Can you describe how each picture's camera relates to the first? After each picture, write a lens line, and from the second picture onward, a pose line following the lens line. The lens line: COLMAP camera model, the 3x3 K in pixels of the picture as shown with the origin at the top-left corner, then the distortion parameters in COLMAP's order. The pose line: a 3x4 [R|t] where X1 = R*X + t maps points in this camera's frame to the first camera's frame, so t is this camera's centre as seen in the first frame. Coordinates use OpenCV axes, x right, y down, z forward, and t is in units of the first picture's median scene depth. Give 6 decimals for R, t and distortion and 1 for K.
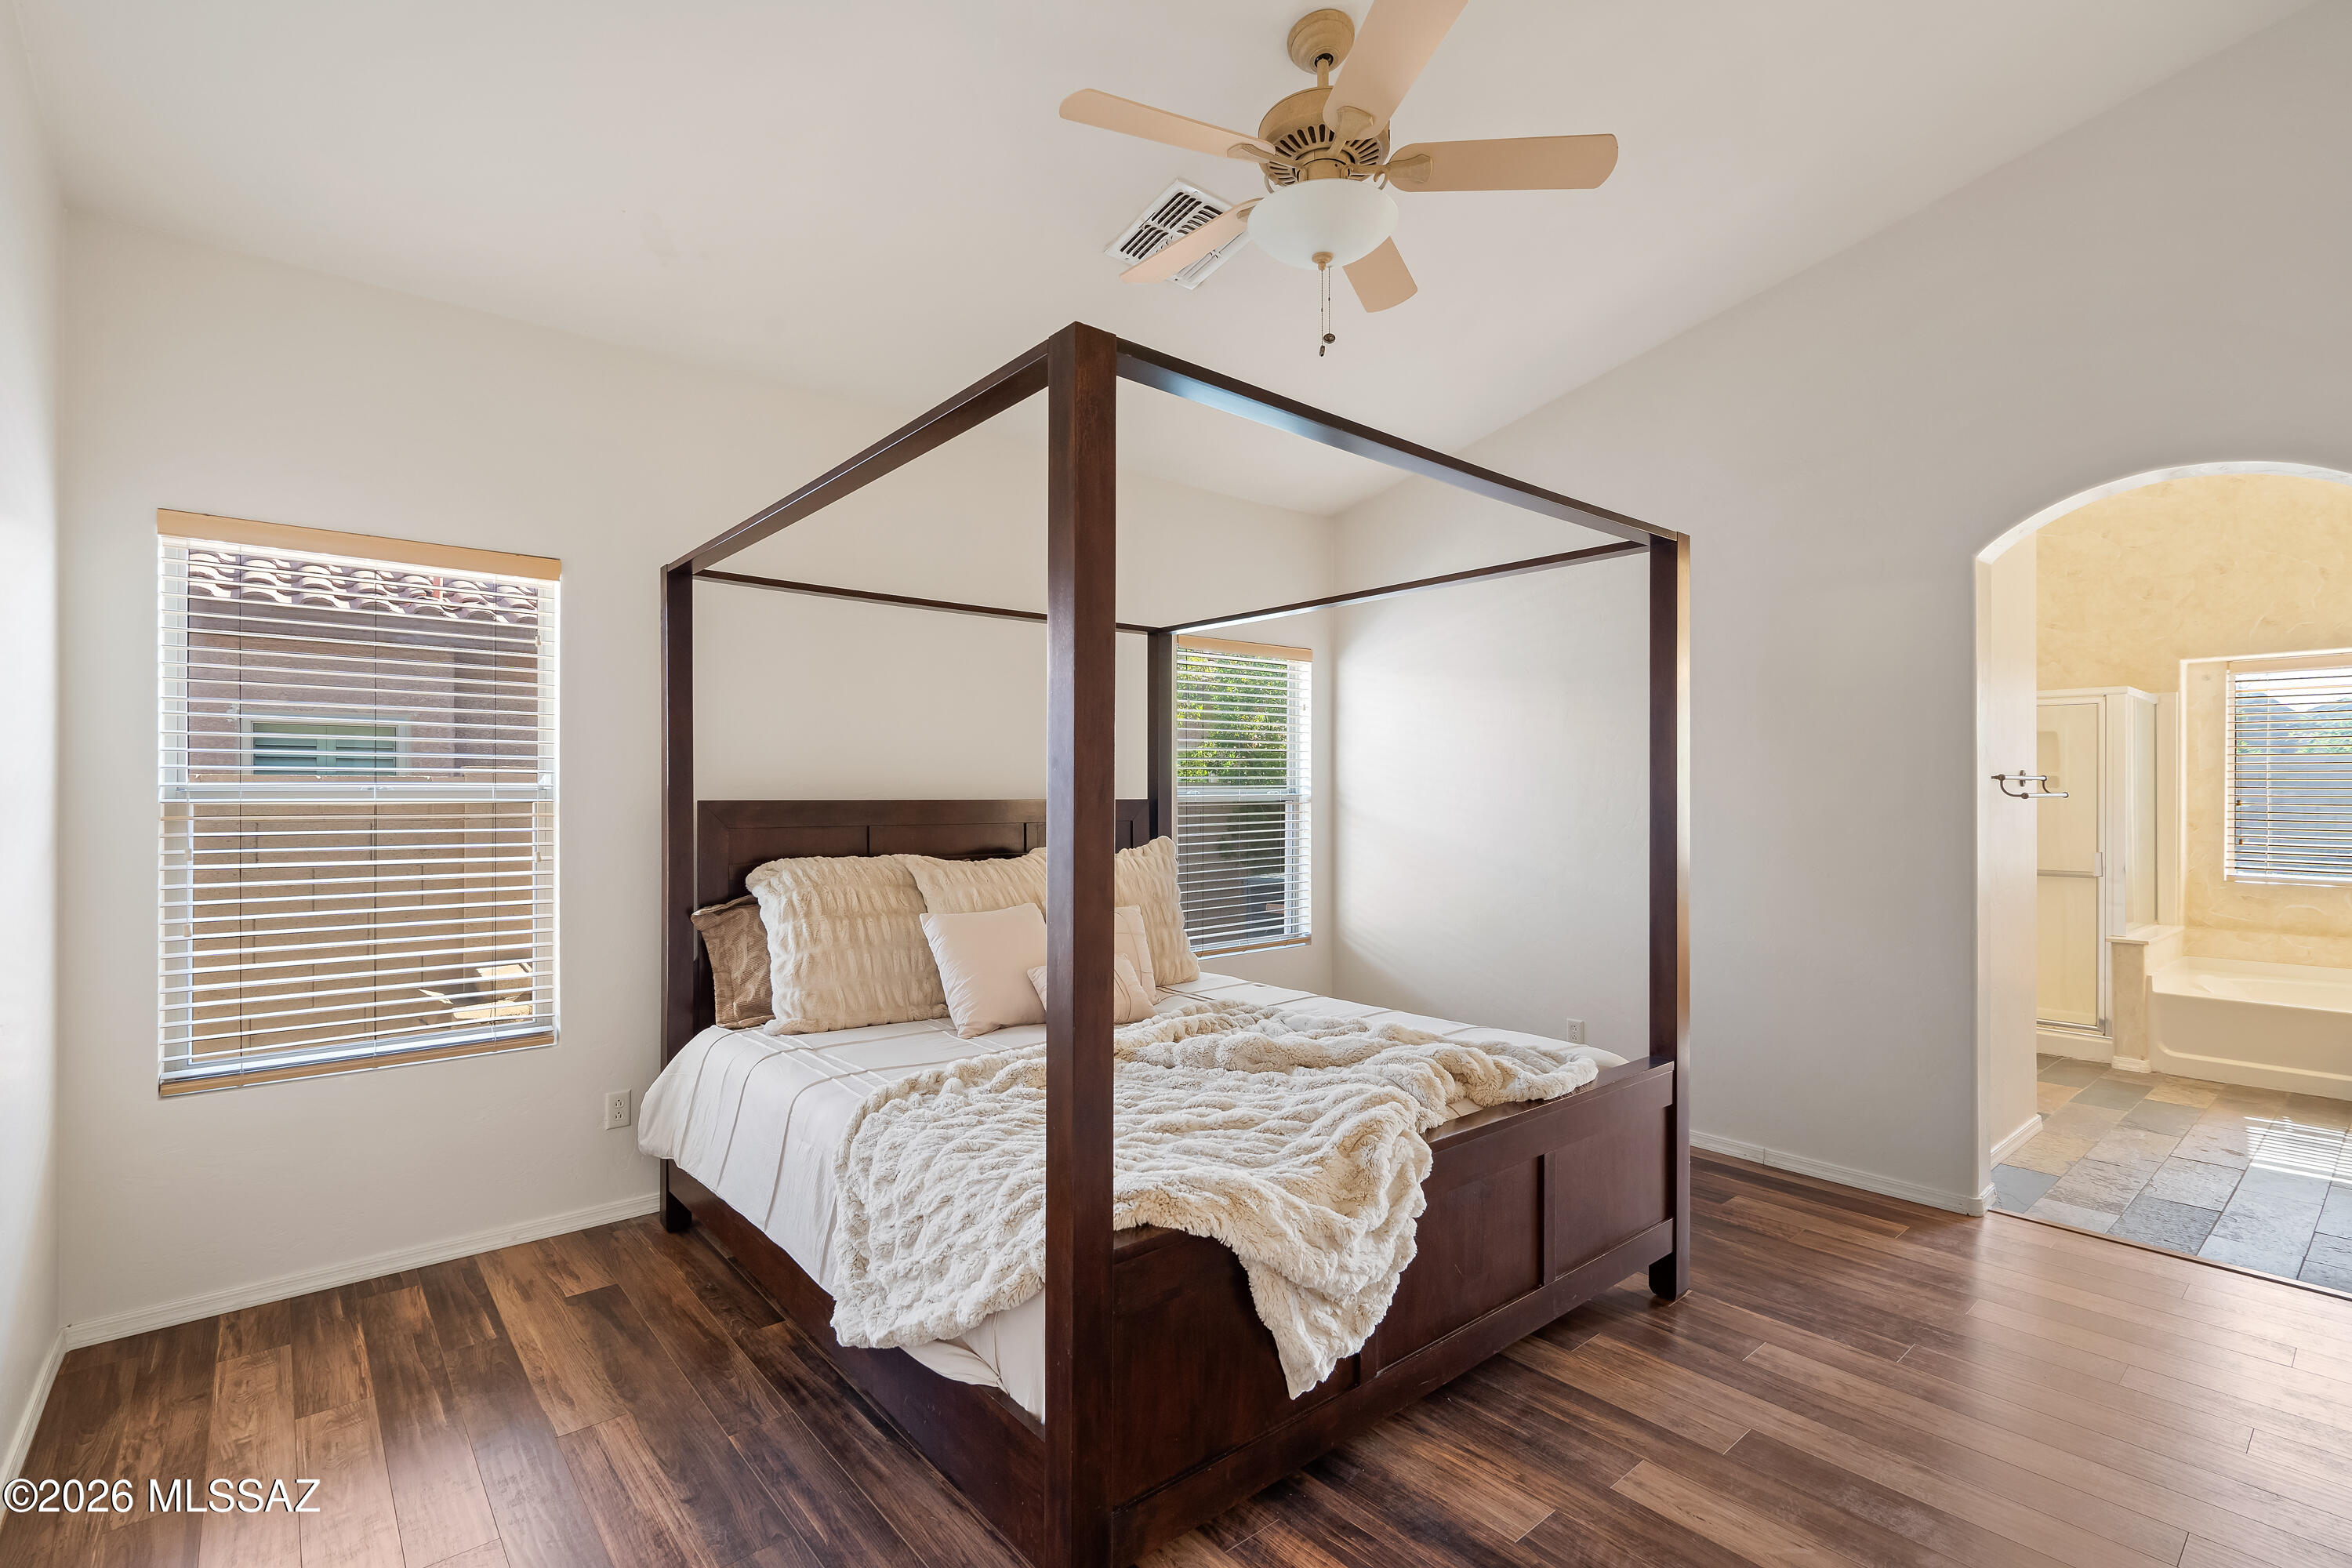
lens RADIAL K [[1061.4, 0, 1169.2], [0, 1061.4, 788.9], [0, 0, 1]] dist [0.000132, 0.001287]
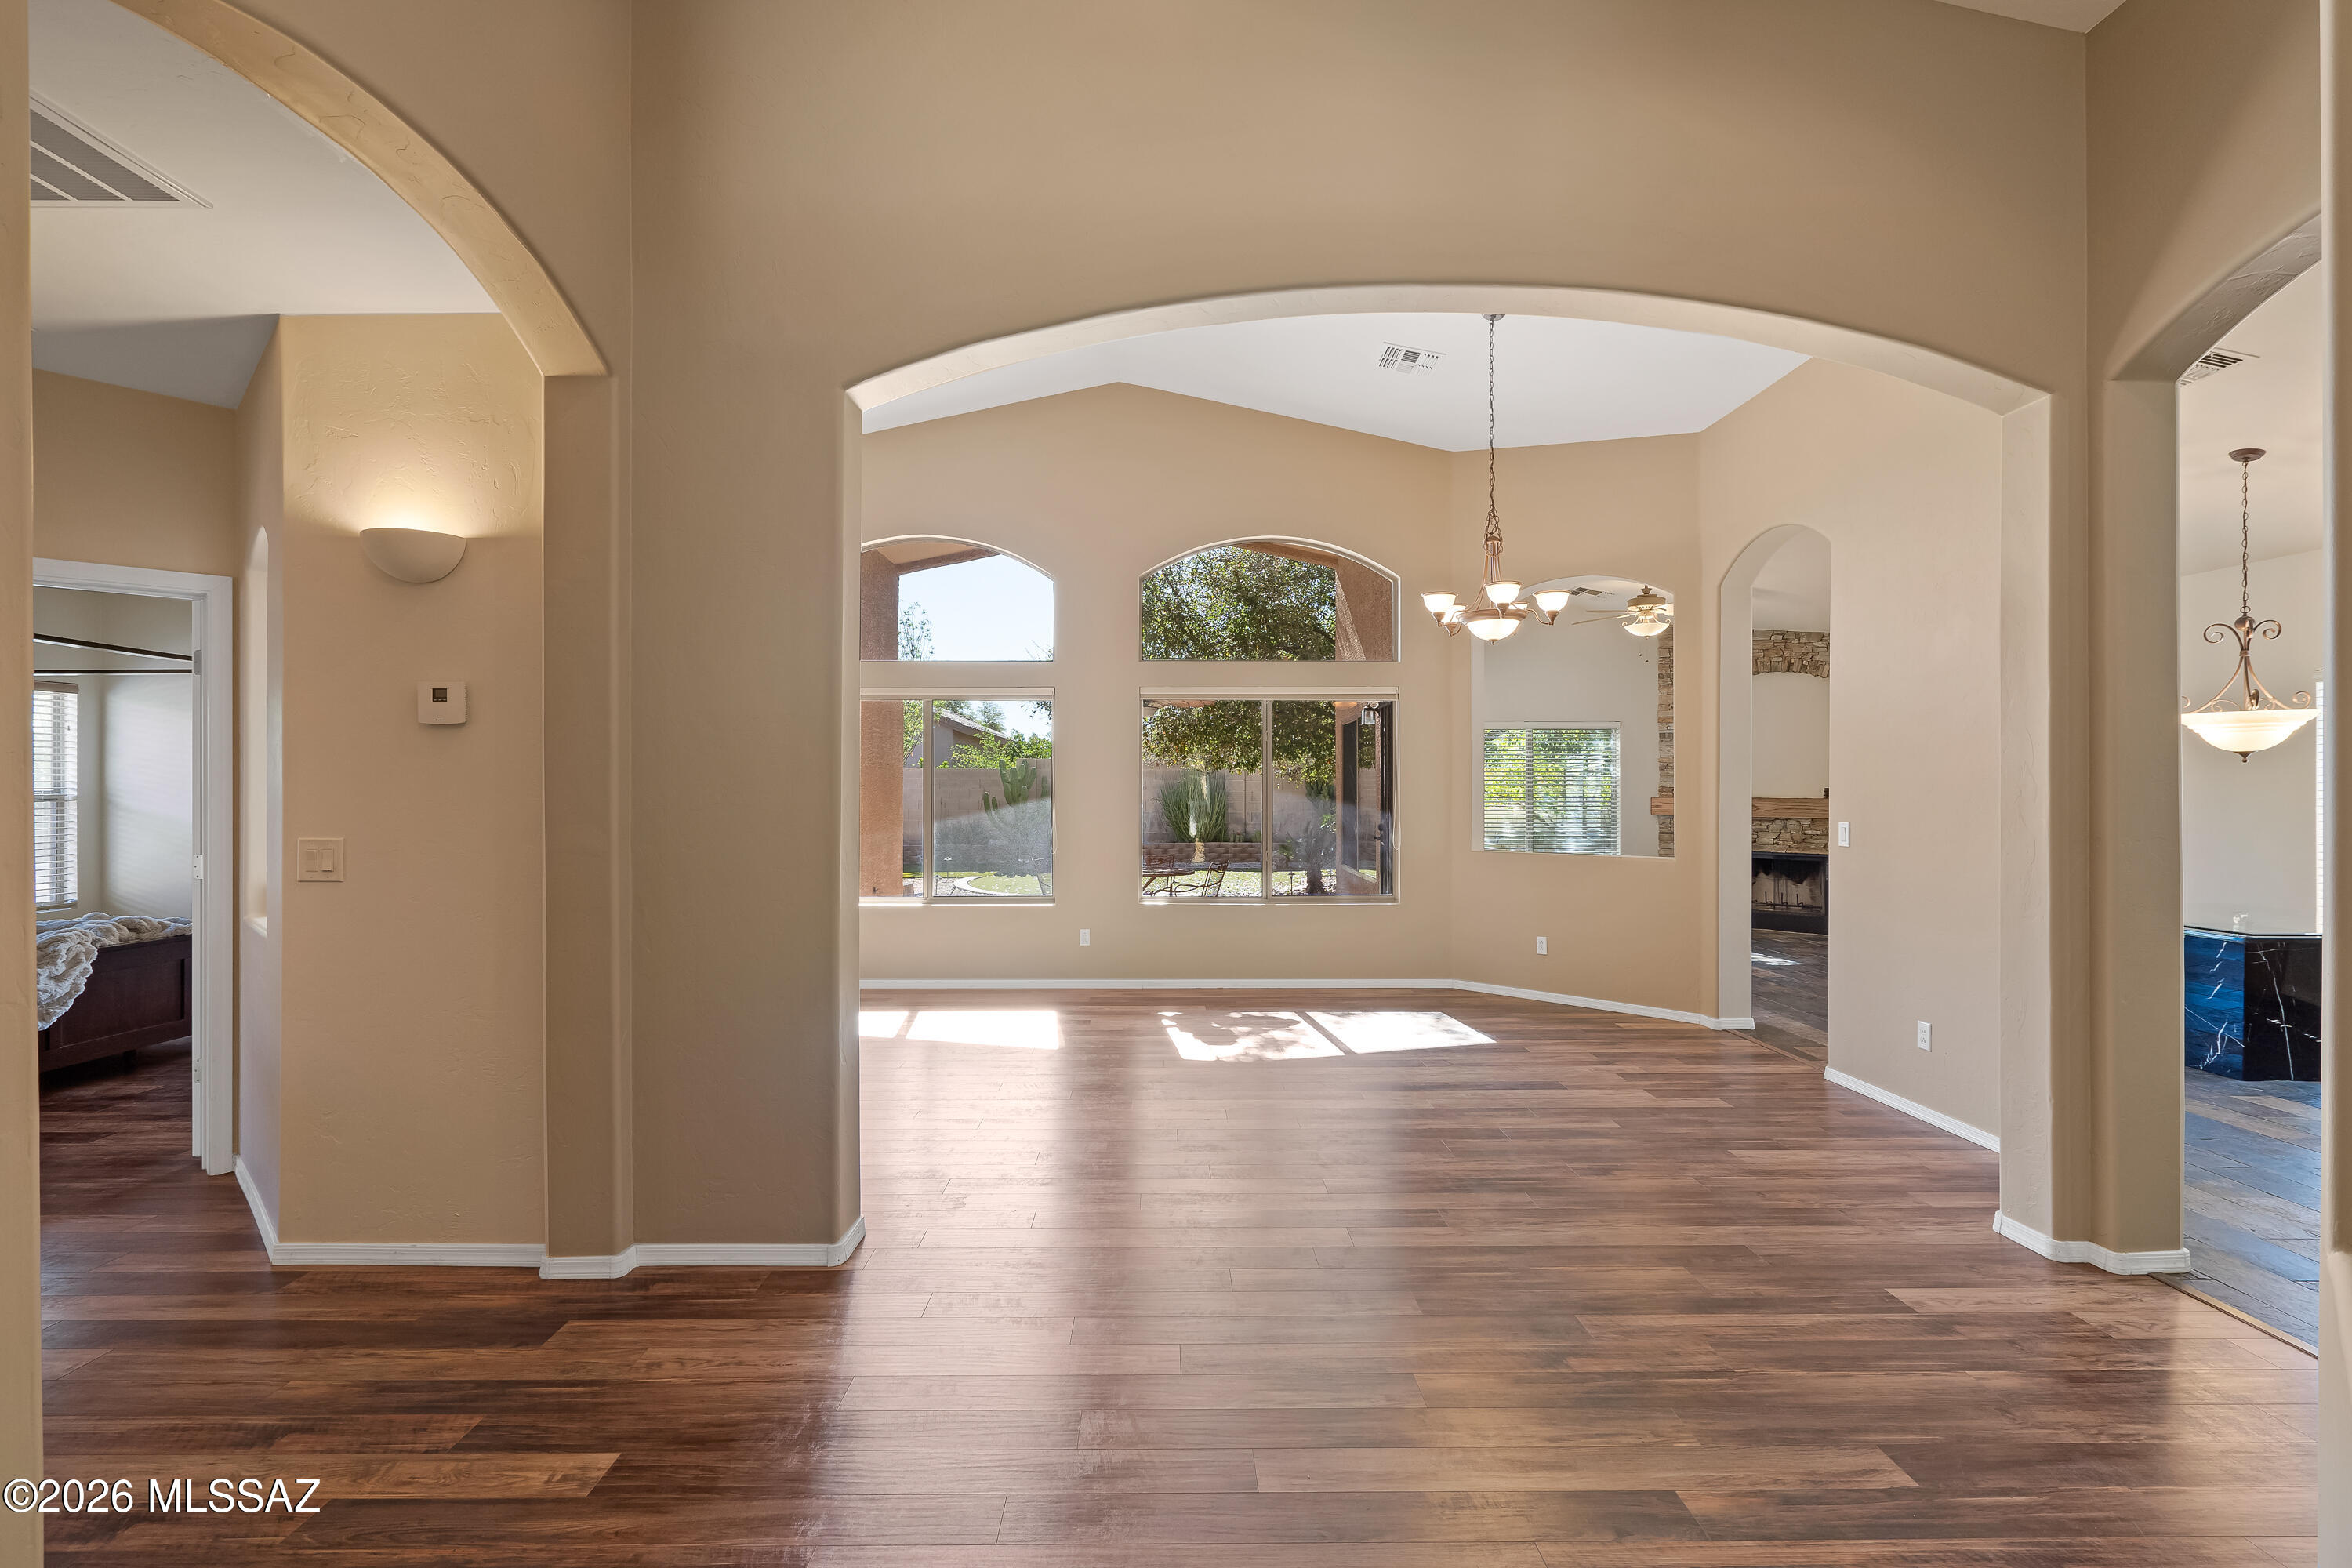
lens RADIAL K [[1061.4, 0, 1170.6], [0, 1061.4, 792.0], [0, 0, 1]] dist [0.000132, 0.001287]
pose [[0.636212, -0.001068, 0.771514, -0.053902], [-0.002637, 0.999990, 0.003559, -0.016149], [-0.771510, -0.004299, 0.636203, -2.349144]]
